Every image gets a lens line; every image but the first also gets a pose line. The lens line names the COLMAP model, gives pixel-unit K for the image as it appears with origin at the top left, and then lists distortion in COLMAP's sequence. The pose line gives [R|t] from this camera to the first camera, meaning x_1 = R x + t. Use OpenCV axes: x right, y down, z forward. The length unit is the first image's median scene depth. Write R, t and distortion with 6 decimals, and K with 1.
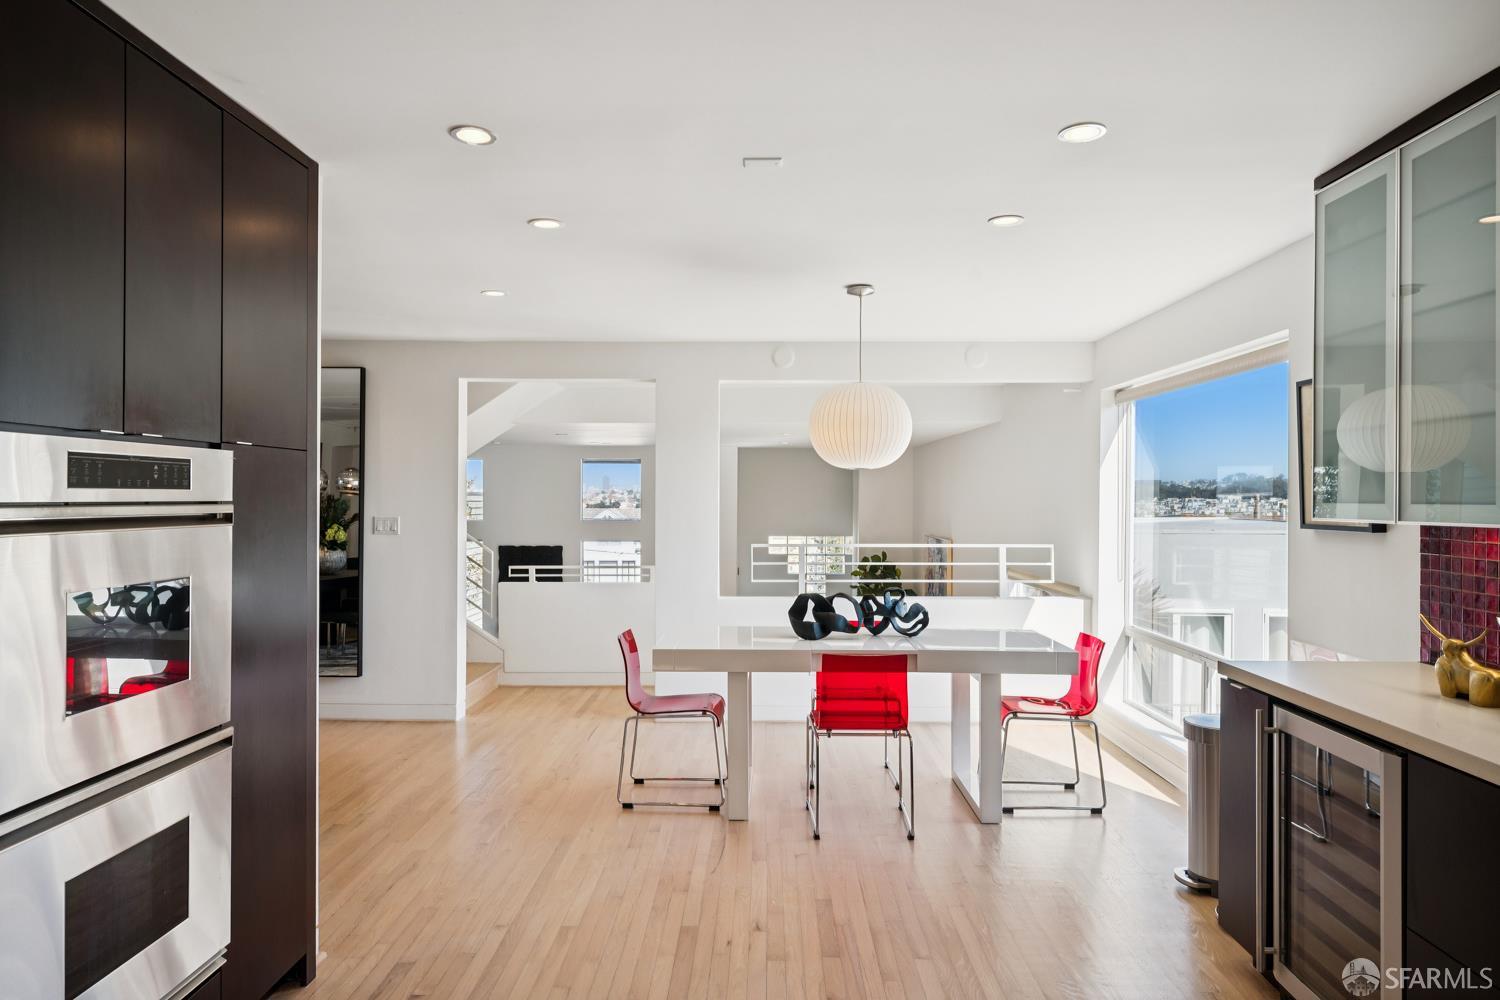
lens RADIAL K [[1008.8, 0, 745.6], [0, 1008.8, 498.6], [0, 0, 1]] dist [-0.010607, -0.001165]
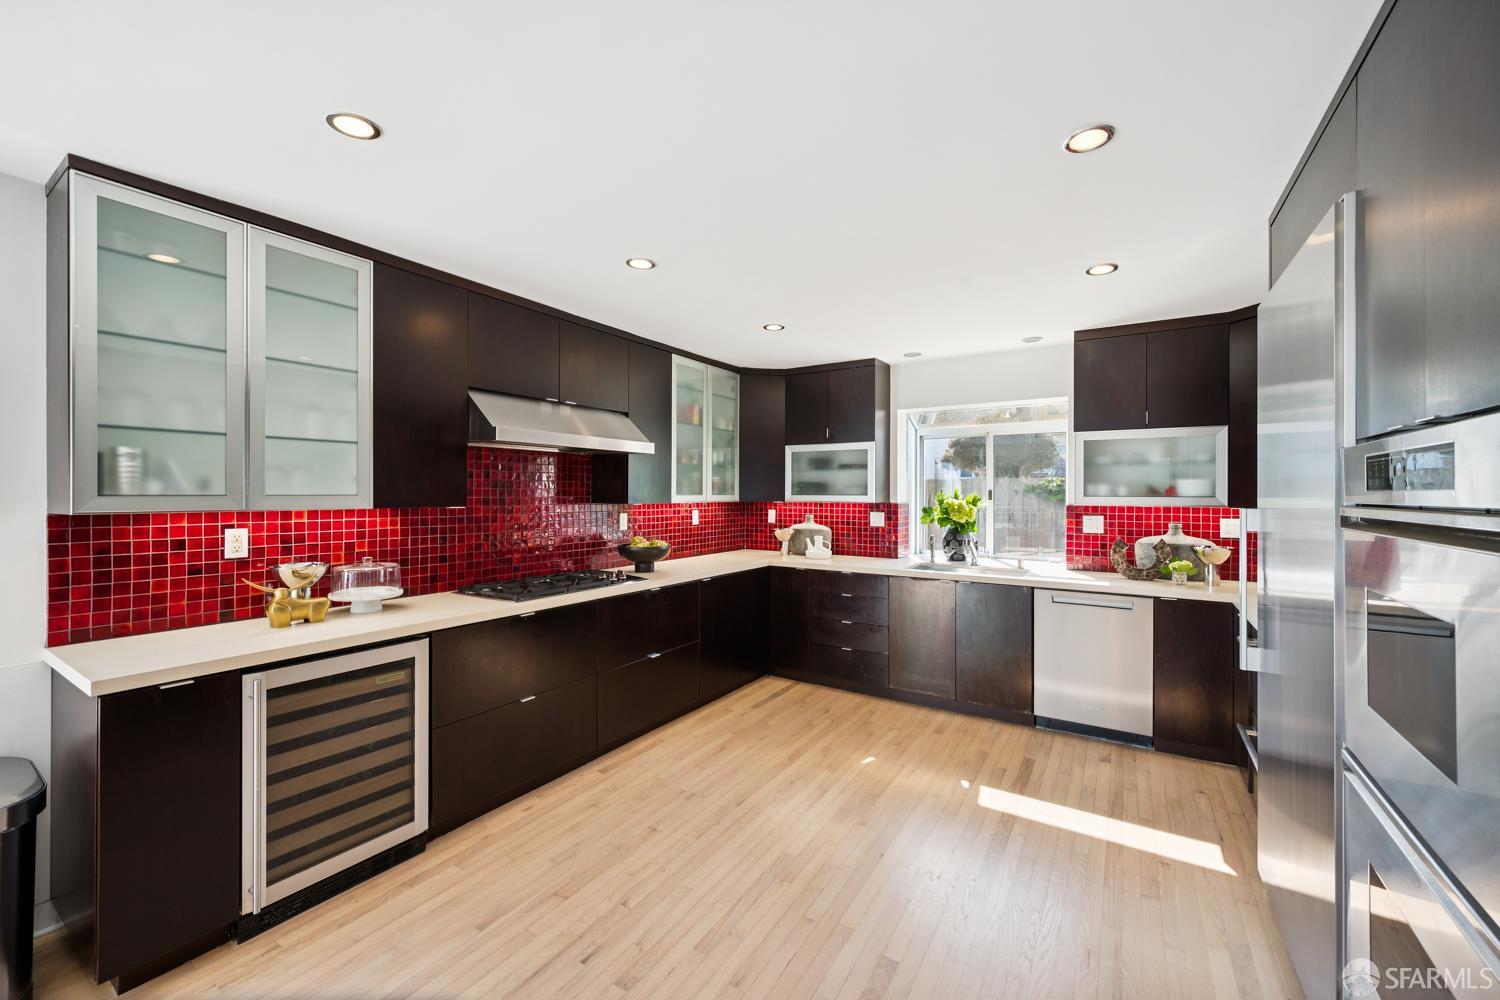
lens RADIAL K [[597.3, 0, 750.1], [0, 597.3, 494.5], [0, 0, 1]] dist [-0.002478, -0.000437]
pose [[-0.858958, -0.008023, 0.511984, -0.363983], [-0.005512, 0.999964, 0.006422, -0.006483], [-0.512017, 0.002694, -0.858971, 1.565782]]
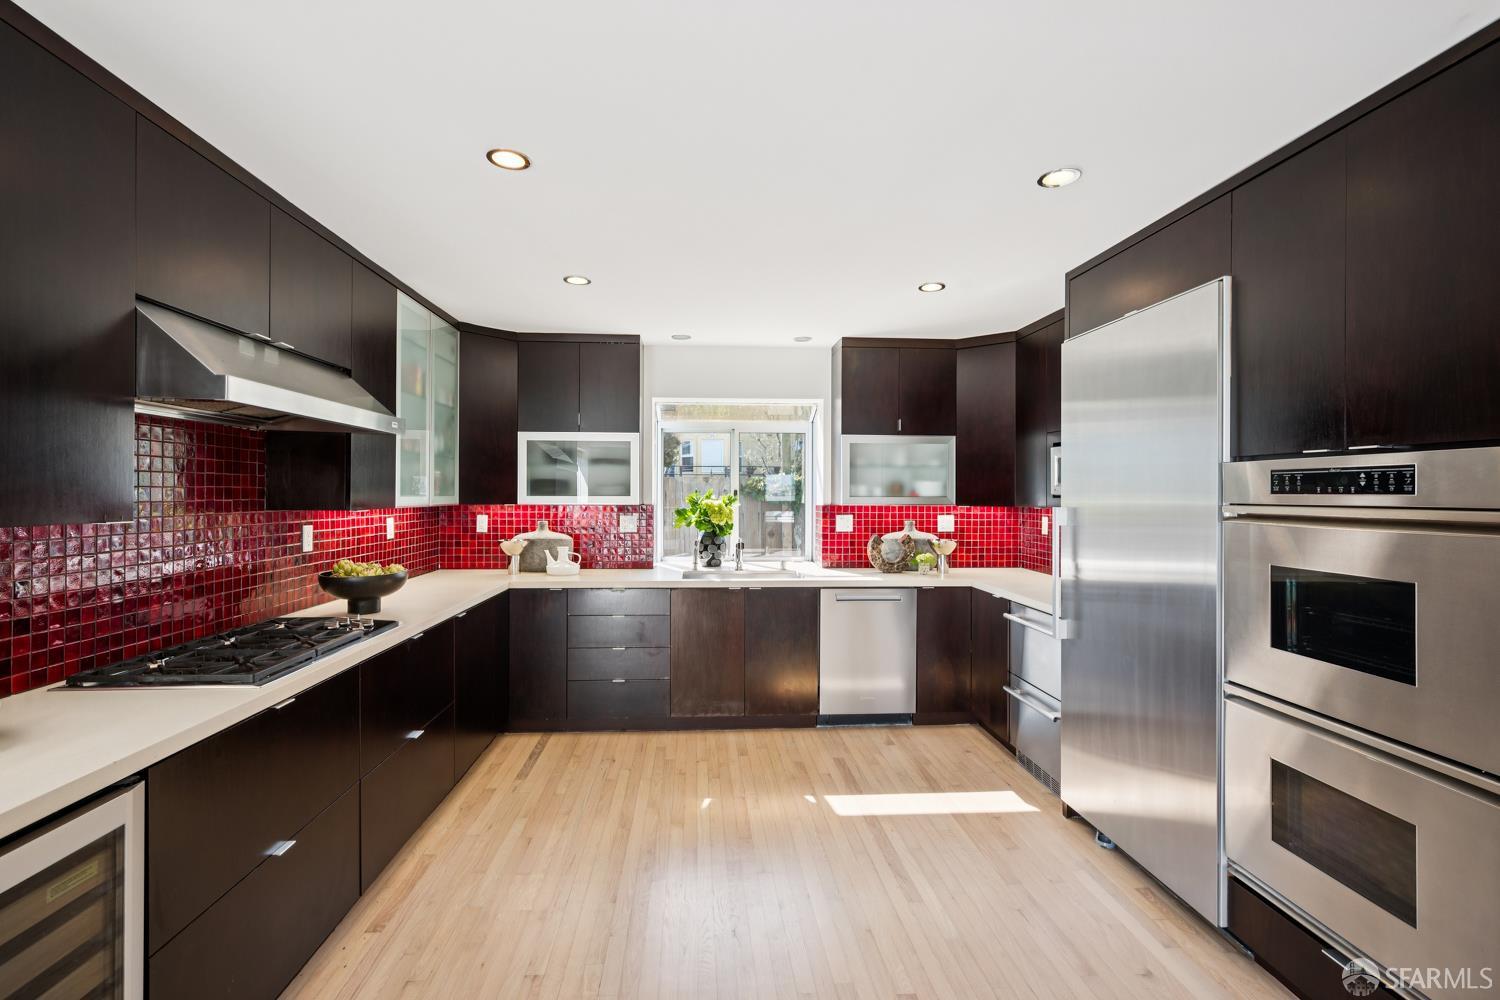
lens RADIAL K [[682.8, 0, 745.2], [0, 682.8, 495.2], [0, 0, 1]] dist [-0.004205, -0.000764]
pose [[-0.995255, -0.007289, -0.097030, 0.169640], [-0.007766, 0.999960, 0.004542, -0.006415], [0.096993, 0.005274, -0.995271, 1.606280]]
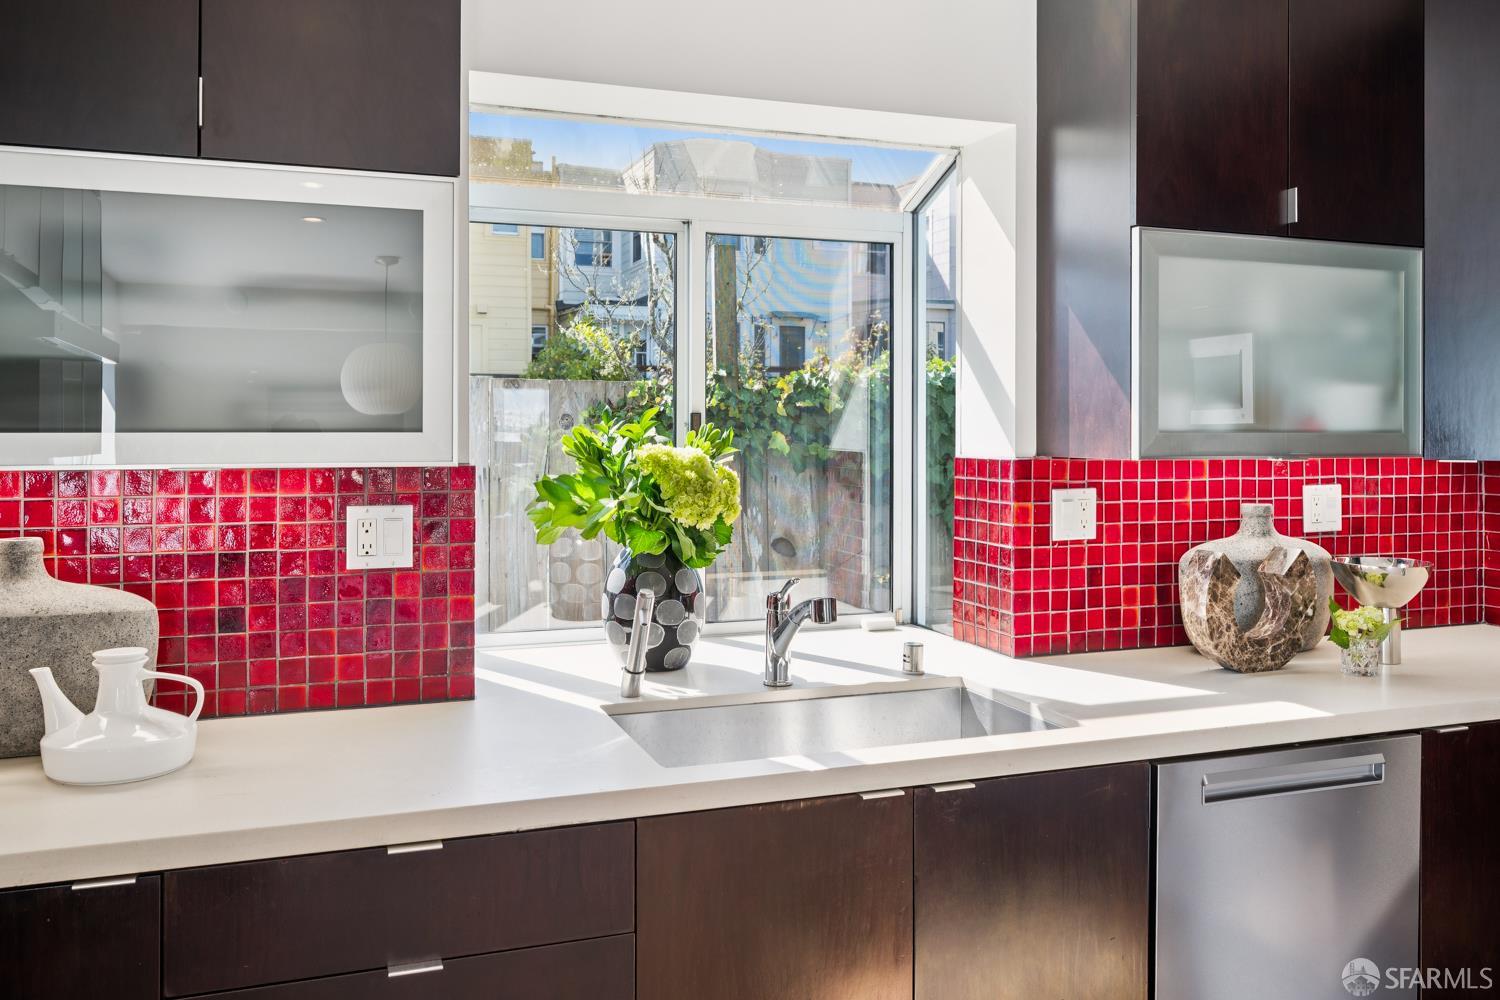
lens RADIAL K [[1196.4, 0, 735.1], [0, 1196.4, 430.8], [0, 0, 1]] dist [0.003531, -0.003213]
pose [[-0.932272, -0.004377, -0.361731, 0.397625], [-0.006401, 0.999970, 0.004395, 0.001299], [0.361701, 0.006413, -0.932272, 0.535980]]
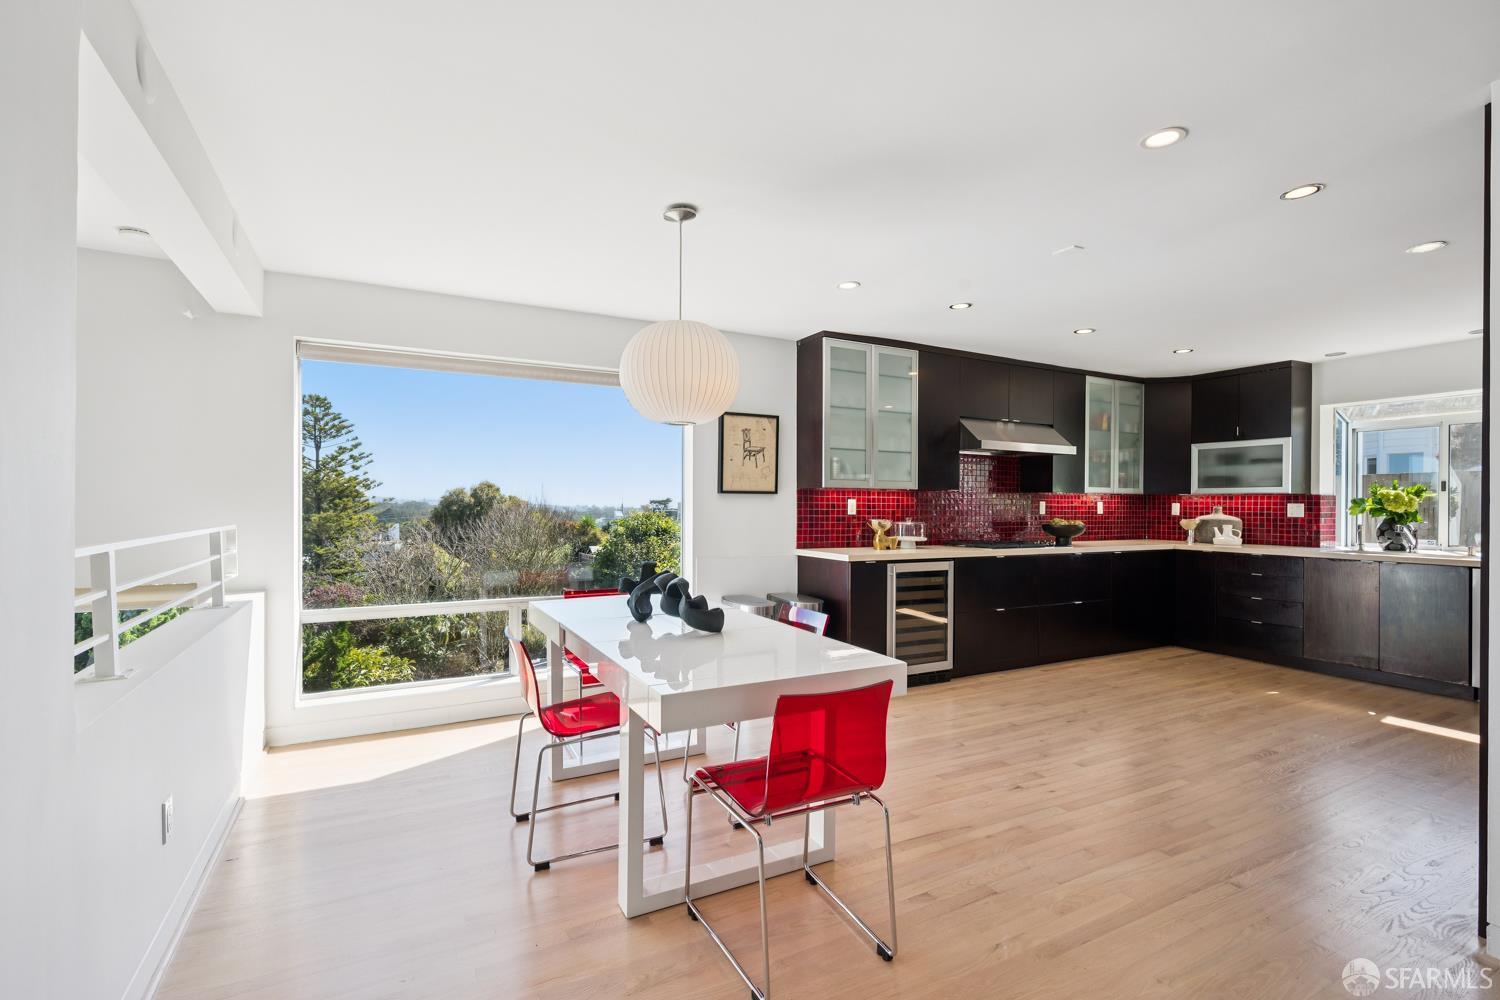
lens RADIAL K [[682.8, 0, 732.5], [0, 682.8, 508.7], [0, 0, 1]] dist [-0.004205, -0.000764]
pose [[-0.487420, -0.010909, 0.873099, -0.851173], [-0.006674, 0.999939, 0.008768, 0.076780], [-0.873142, -0.001554, -0.487463, 2.568753]]
